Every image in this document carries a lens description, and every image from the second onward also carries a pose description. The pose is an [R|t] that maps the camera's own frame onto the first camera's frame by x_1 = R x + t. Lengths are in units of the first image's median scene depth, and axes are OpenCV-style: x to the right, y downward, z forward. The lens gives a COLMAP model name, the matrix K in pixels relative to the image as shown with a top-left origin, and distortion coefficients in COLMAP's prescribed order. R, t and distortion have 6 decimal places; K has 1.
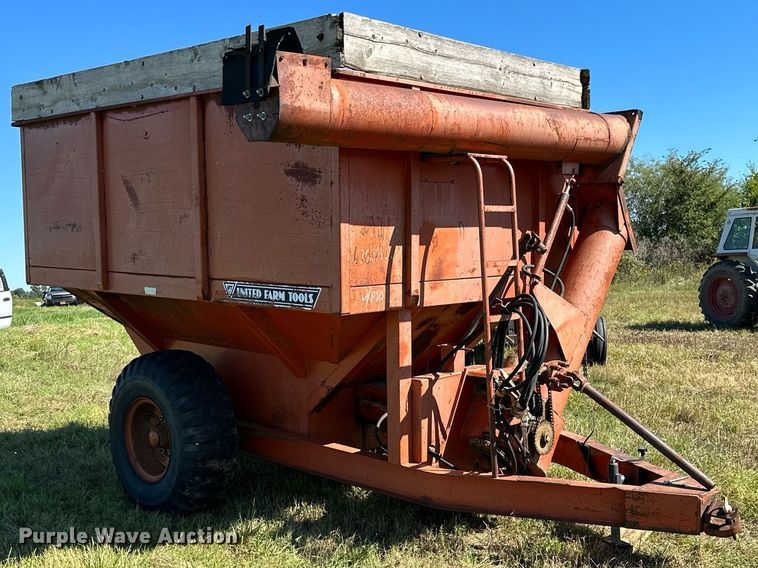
lens RADIAL K [[946.6, 0, 383.8], [0, 946.6, 298.0], [0, 0, 1]] dist [0.117001, 0.000000]
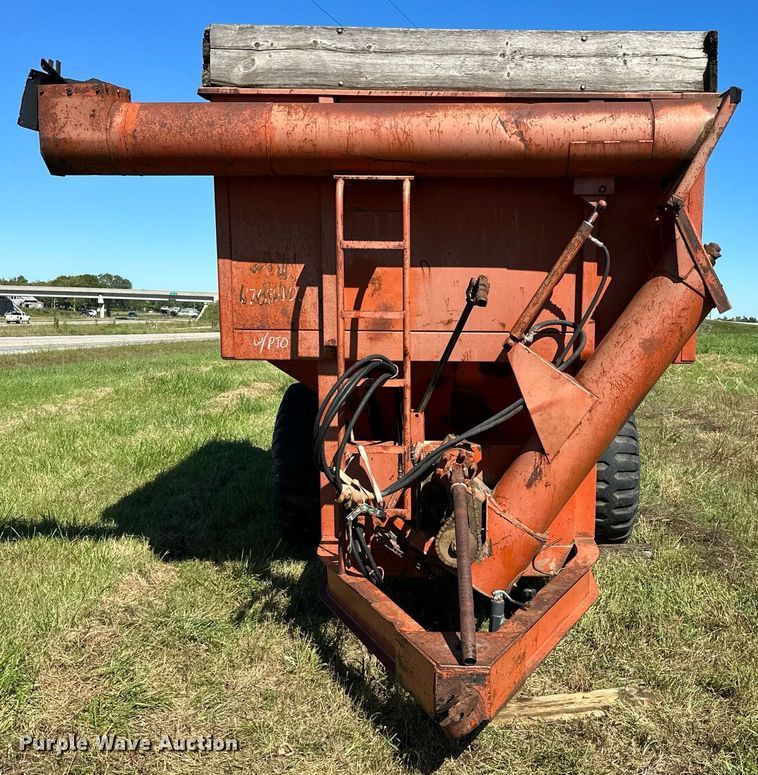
lens RADIAL K [[970.4, 0, 382.9], [0, 970.4, 395.3], [0, 0, 1]] dist [0.052625, 0.000000]
pose [[0.660298, 0.124364, -0.740634, 0.682351], [-0.069685, 0.992085, 0.104460, -0.050533], [0.747763, -0.017364, 0.663738, 0.431008]]
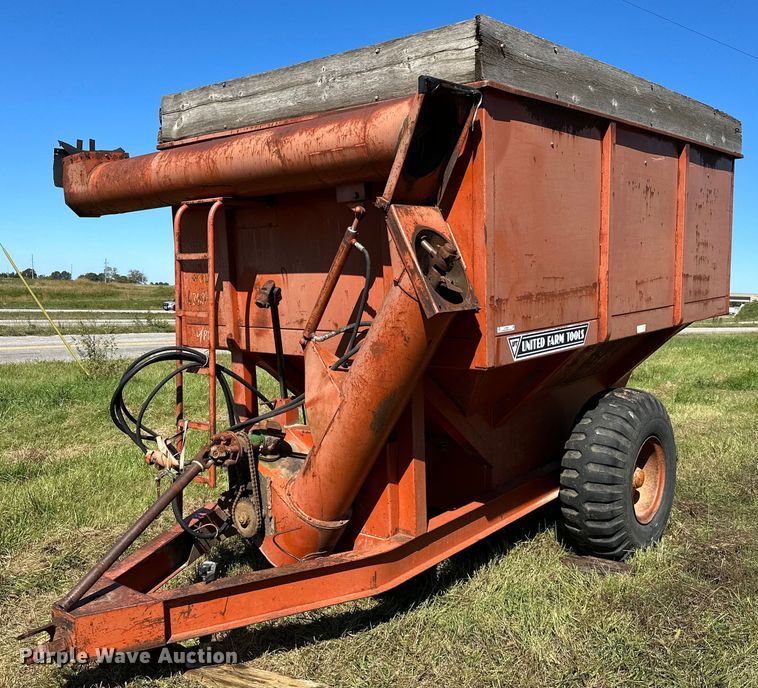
lens RADIAL K [[740.0, 0, 353.4], [0, 740.0, 351.9], [0, 0, 1]] dist [0.070126, 0.000000]
pose [[0.048975, 0.121254, -0.991413, 0.817245], [-0.051368, 0.991596, 0.118738, -0.088575], [0.997478, 0.045112, 0.054792, 1.036676]]
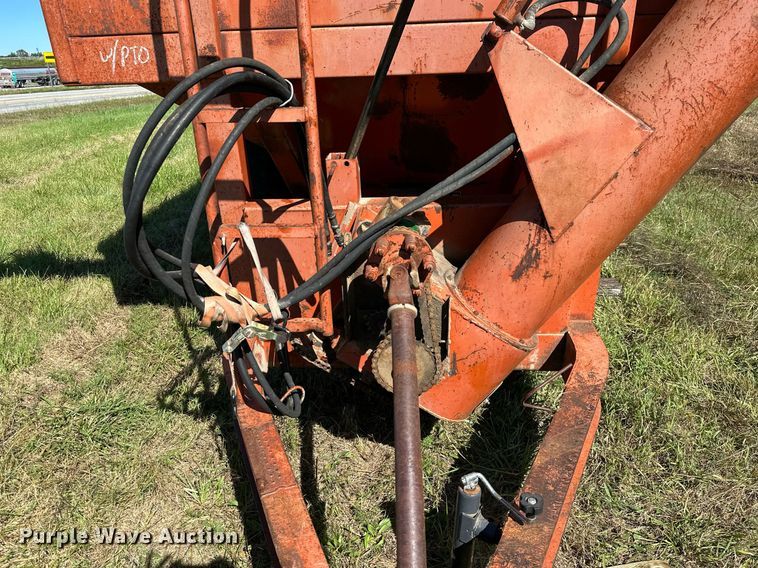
lens RADIAL K [[513.8, 0, 368.1], [0, 513.8, 279.7], [0, 0, 1]] dist [0.028961, -0.034221]
pose [[0.642437, 0.326646, -0.693237, 0.328067], [-0.032372, 0.915369, 0.401313, -0.007206], [0.765655, -0.235376, 0.598641, 0.815792]]
